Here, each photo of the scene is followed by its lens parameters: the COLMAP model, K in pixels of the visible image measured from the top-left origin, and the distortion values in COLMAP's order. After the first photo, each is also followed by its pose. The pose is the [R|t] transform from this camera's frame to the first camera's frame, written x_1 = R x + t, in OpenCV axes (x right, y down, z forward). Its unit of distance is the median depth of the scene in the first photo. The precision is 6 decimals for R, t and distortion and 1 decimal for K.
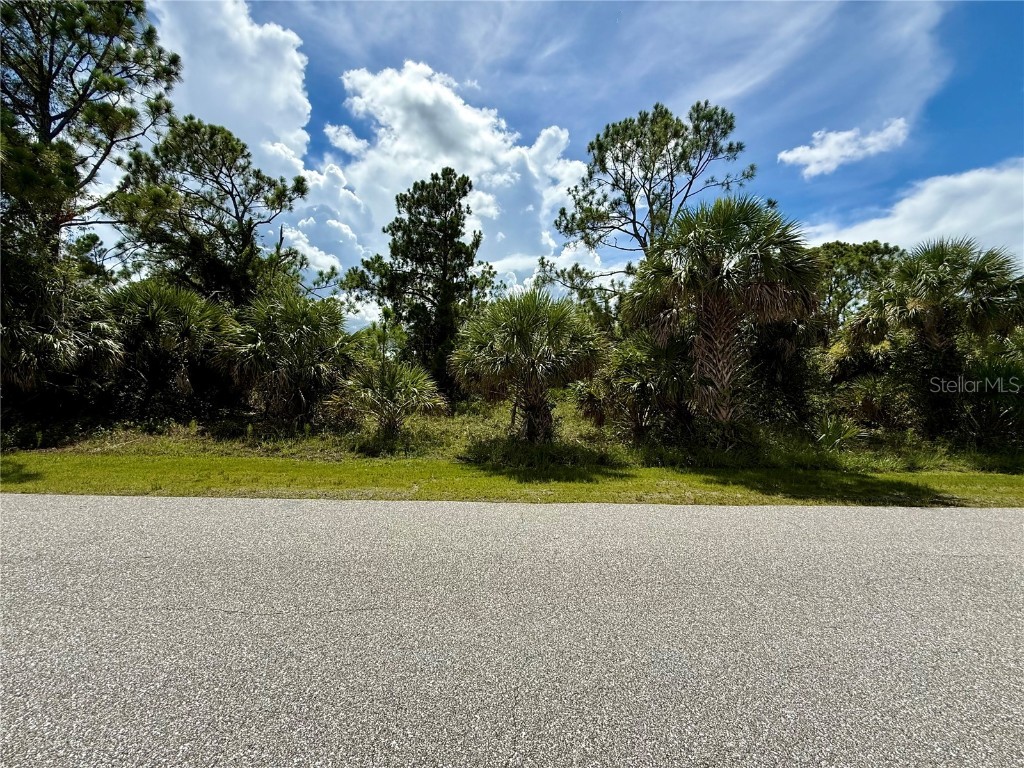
lens RADIAL K [[415.5, 0, 516.1], [0, 415.5, 381.6], [0, 0, 1]] dist [-0.002545, -0.000393]
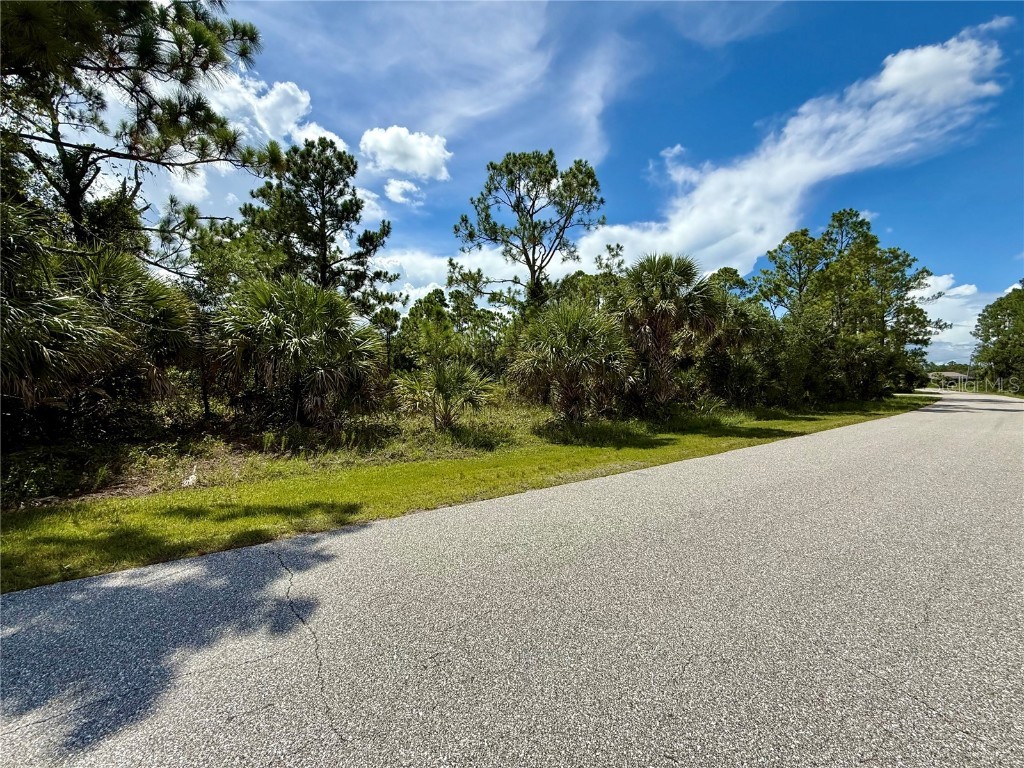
lens RADIAL K [[406.8, 0, 516.6], [0, 406.8, 387.3], [0, 0, 1]] dist [-0.002897, 0.000484]
pose [[0.827578, -0.031978, 0.560440, -0.374231], [0.010793, 0.999098, 0.041070, -0.010035], [-0.561247, -0.027940, 0.827176, 0.029813]]
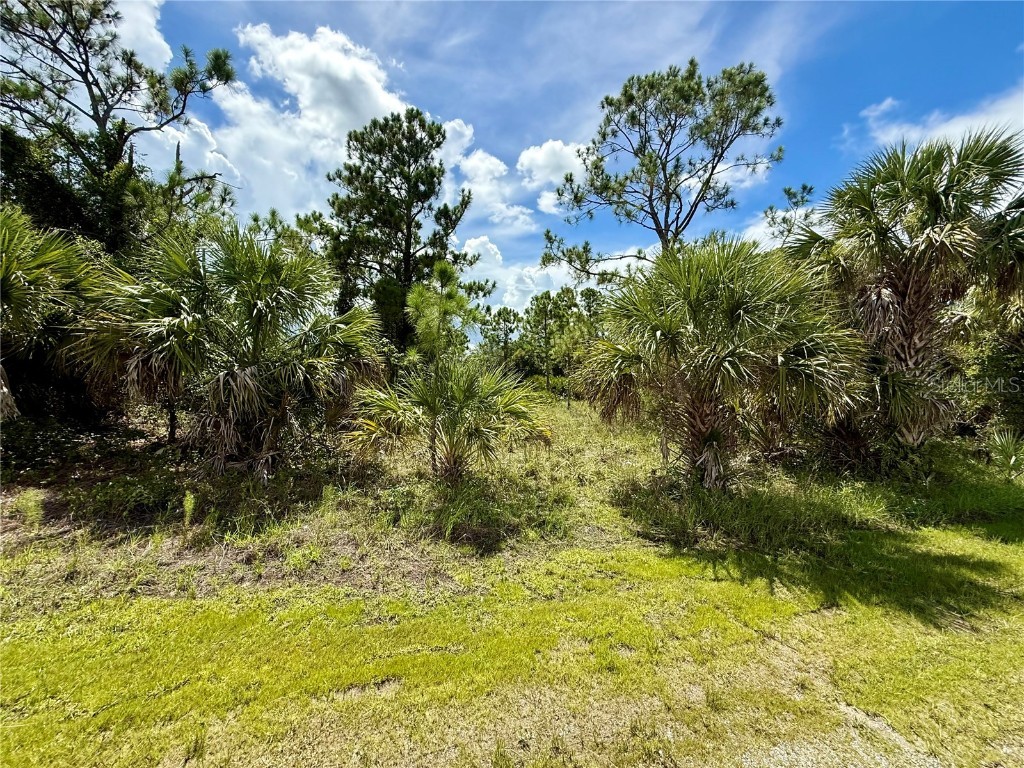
lens RADIAL K [[406.8, 0, 516.6], [0, 406.8, 387.3], [0, 0, 1]] dist [-0.002897, 0.000484]
pose [[0.971014, -0.002323, 0.239012, -0.179259], [-0.003756, 0.999681, 0.024978, -0.010746], [-0.238994, -0.025152, 0.970695, 0.219351]]
